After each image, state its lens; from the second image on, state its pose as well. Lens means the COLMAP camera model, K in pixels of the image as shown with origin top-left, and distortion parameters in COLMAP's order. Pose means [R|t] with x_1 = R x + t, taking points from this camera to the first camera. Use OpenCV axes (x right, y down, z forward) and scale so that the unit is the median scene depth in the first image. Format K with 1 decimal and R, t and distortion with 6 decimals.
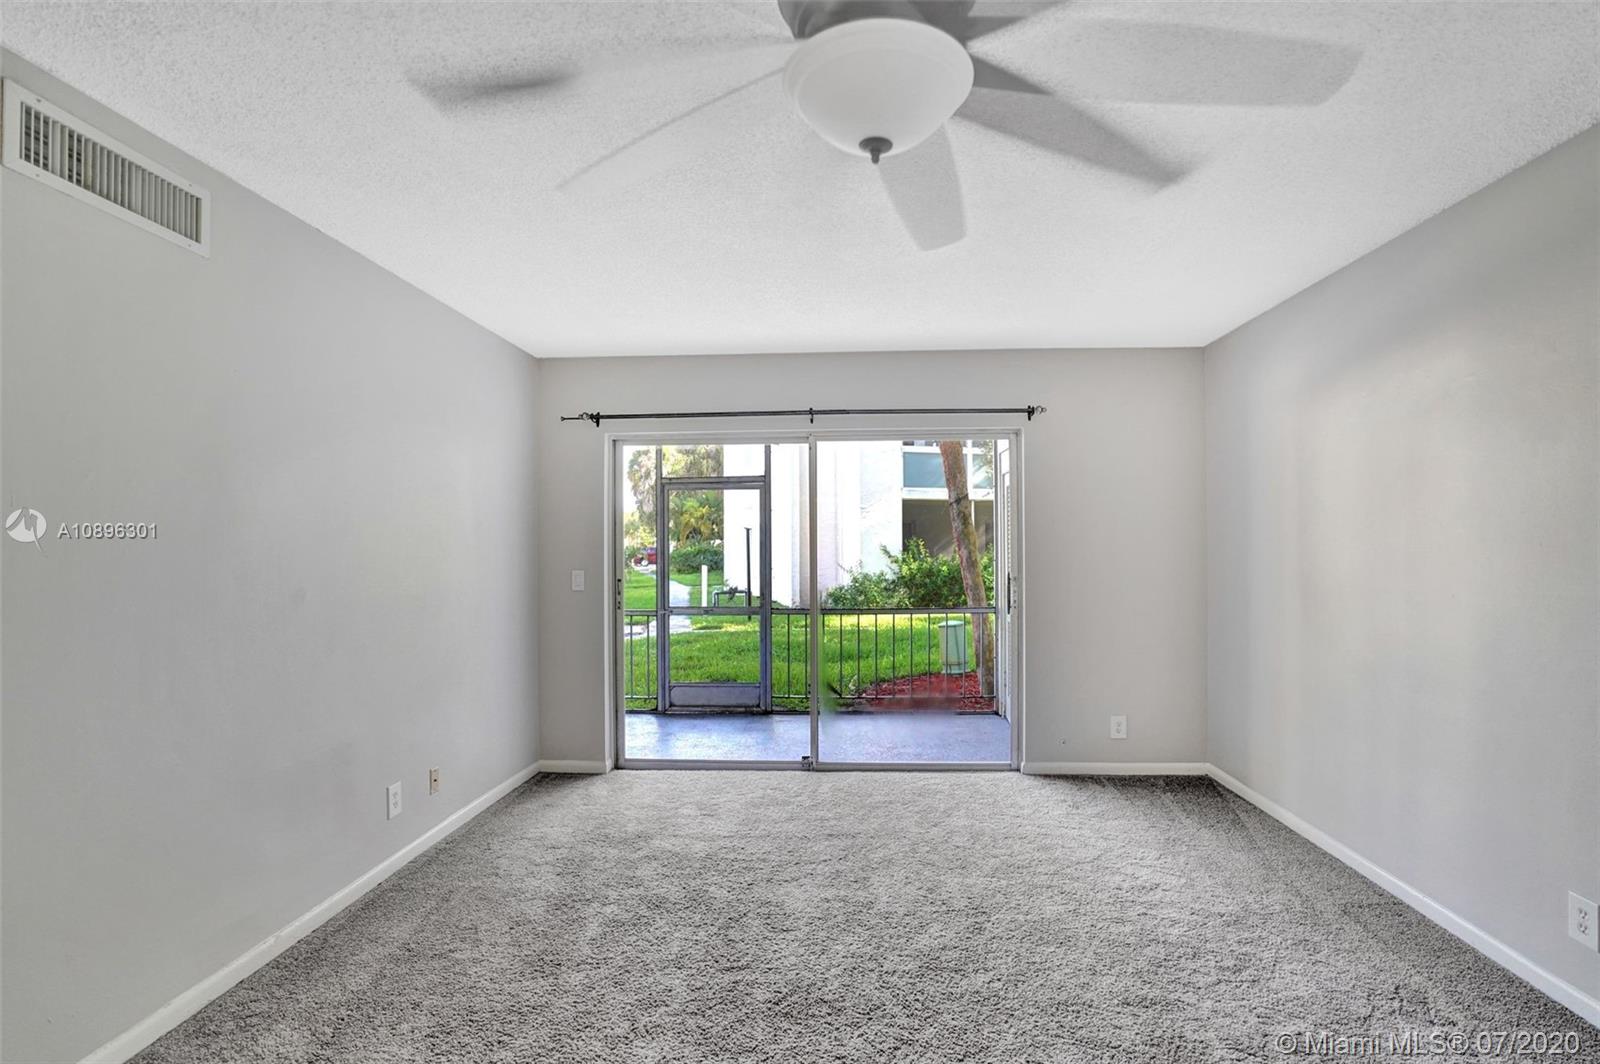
lens RADIAL K [[807.9, 0, 827.6], [0, 807.9, 543.3], [0, 0, 1]] dist [-0.047476, 0.015150]
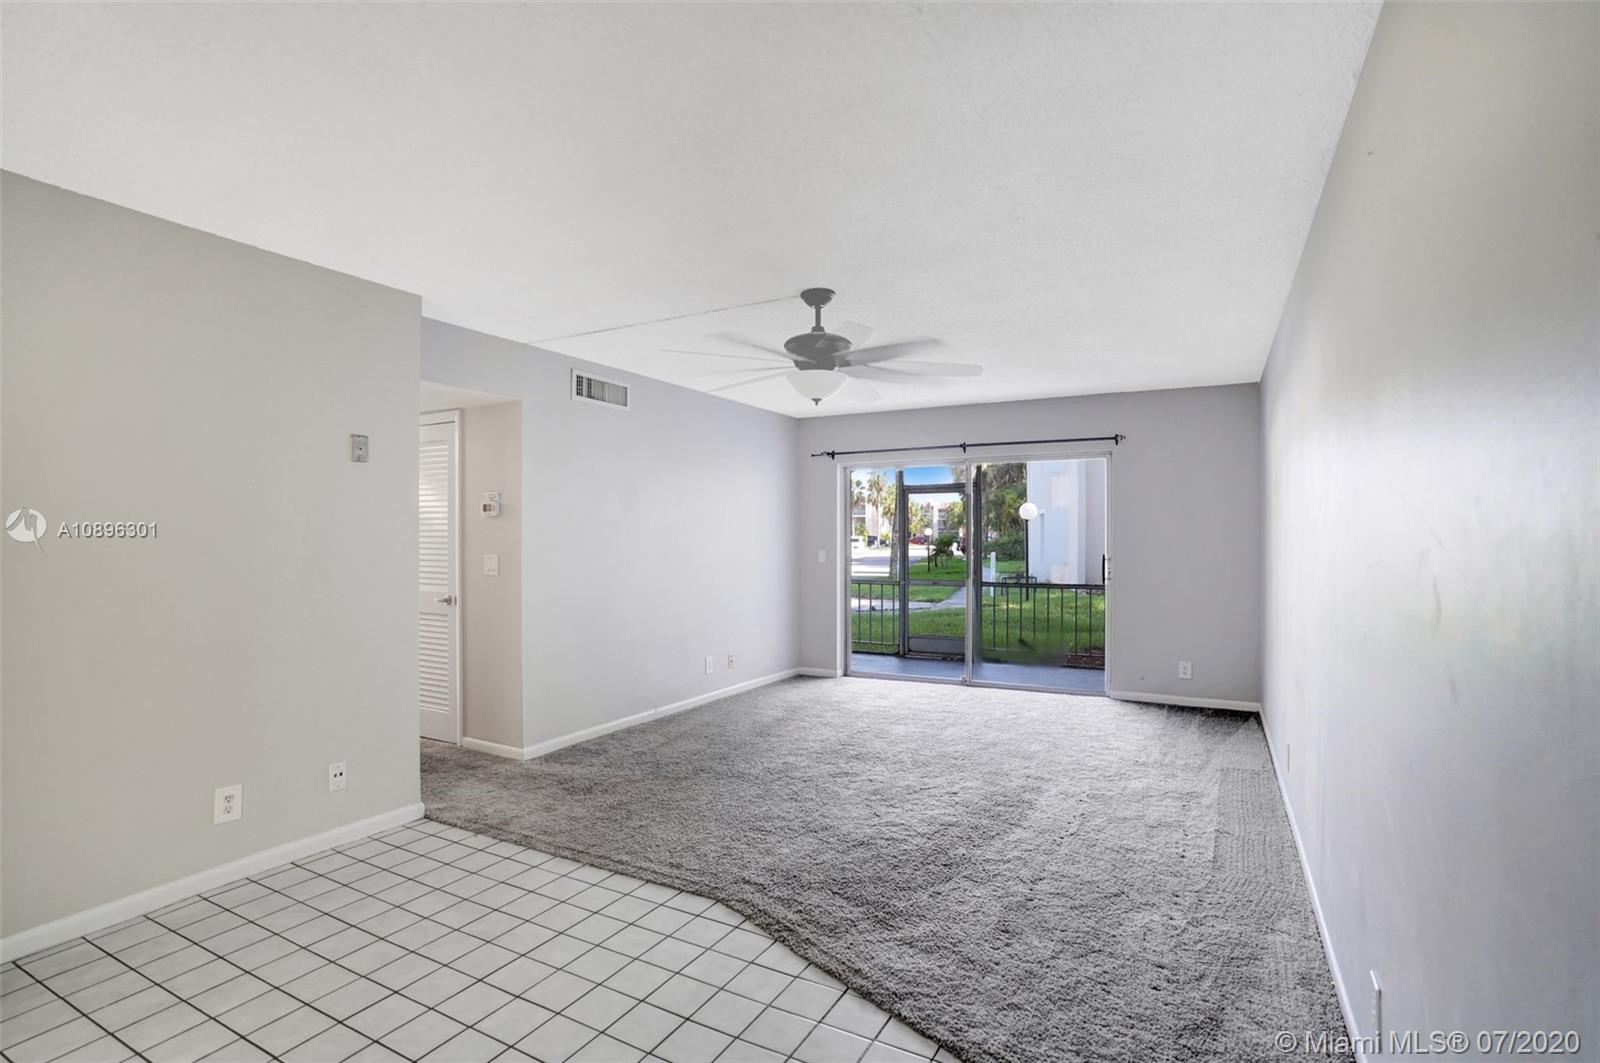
lens RADIAL K [[764.5, 0, 808.2], [0, 764.5, 535.5], [0, 0, 1]] dist [-0.040289, 0.002378]
pose [[0.908534, 0.002308, -0.417804, 0.301498], [-0.000806, 0.999993, 0.003771, -0.000802], [0.417810, -0.003089, 0.908529, -0.395710]]
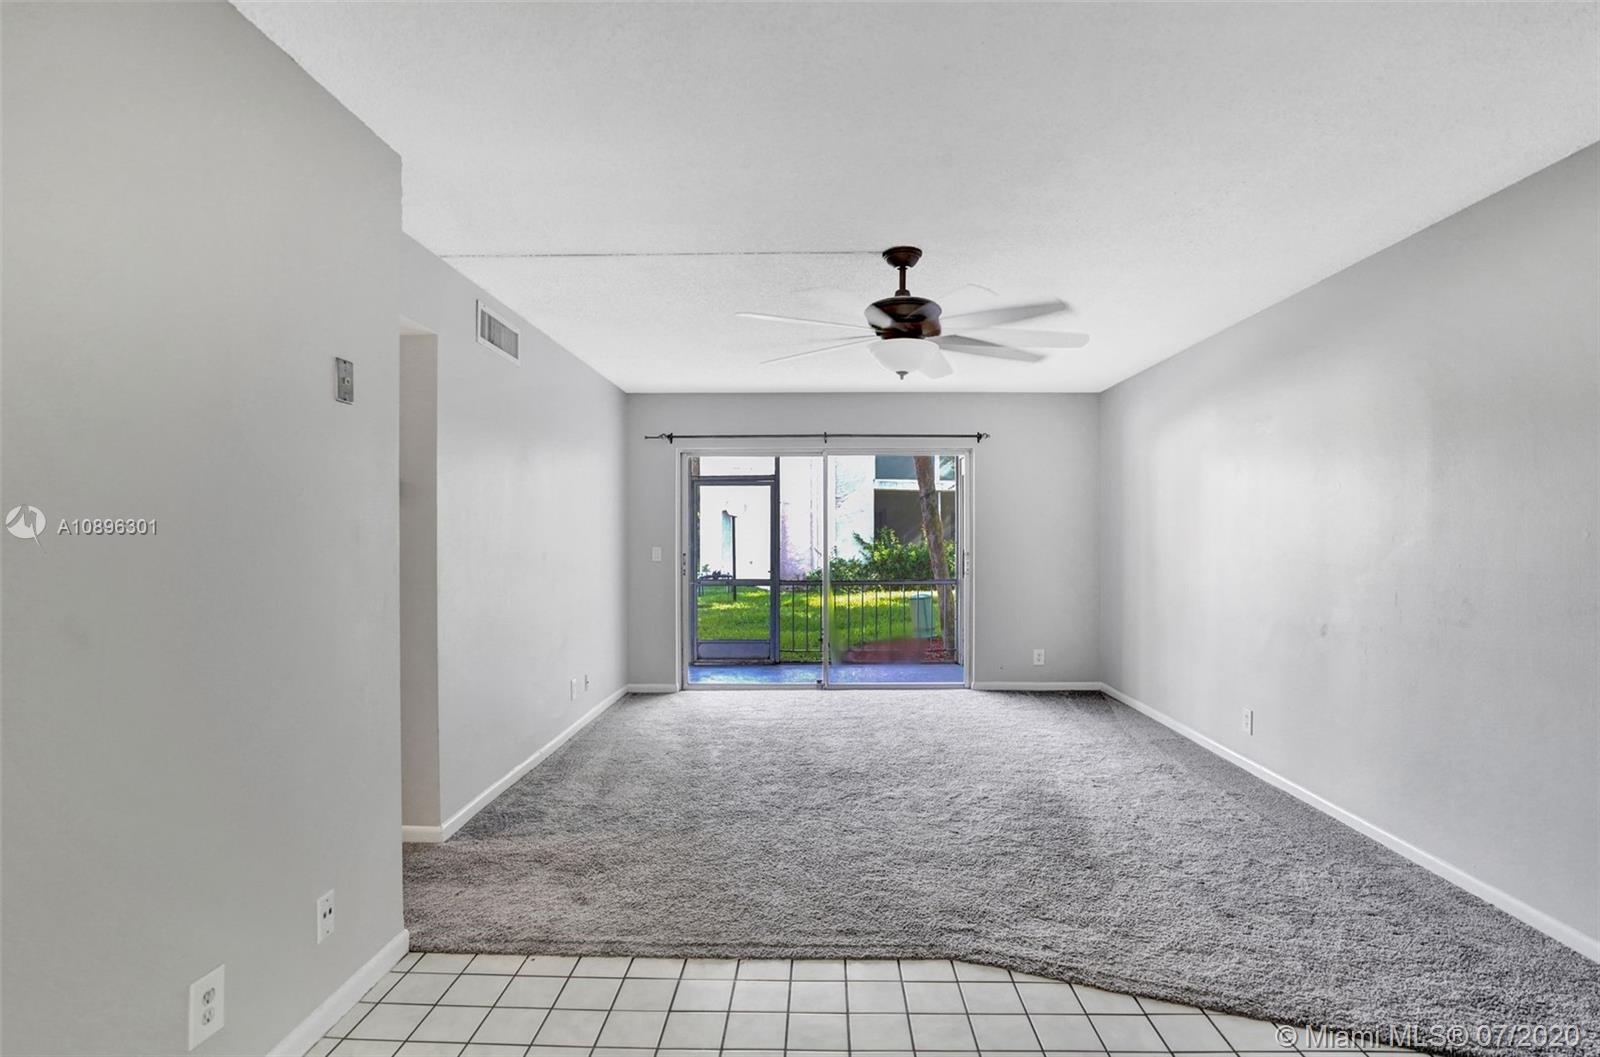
lens RADIAL K [[807.9, 0, 835.4], [0, 807.9, 532.4], [0, 0, 1]] dist [-0.047476, 0.015150]
pose [[0.998729, 0.005303, 0.050114, -0.071840], [-0.005359, 0.999985, 0.000976, 0.005960], [-0.050108, -0.001243, 0.998743, -0.405632]]
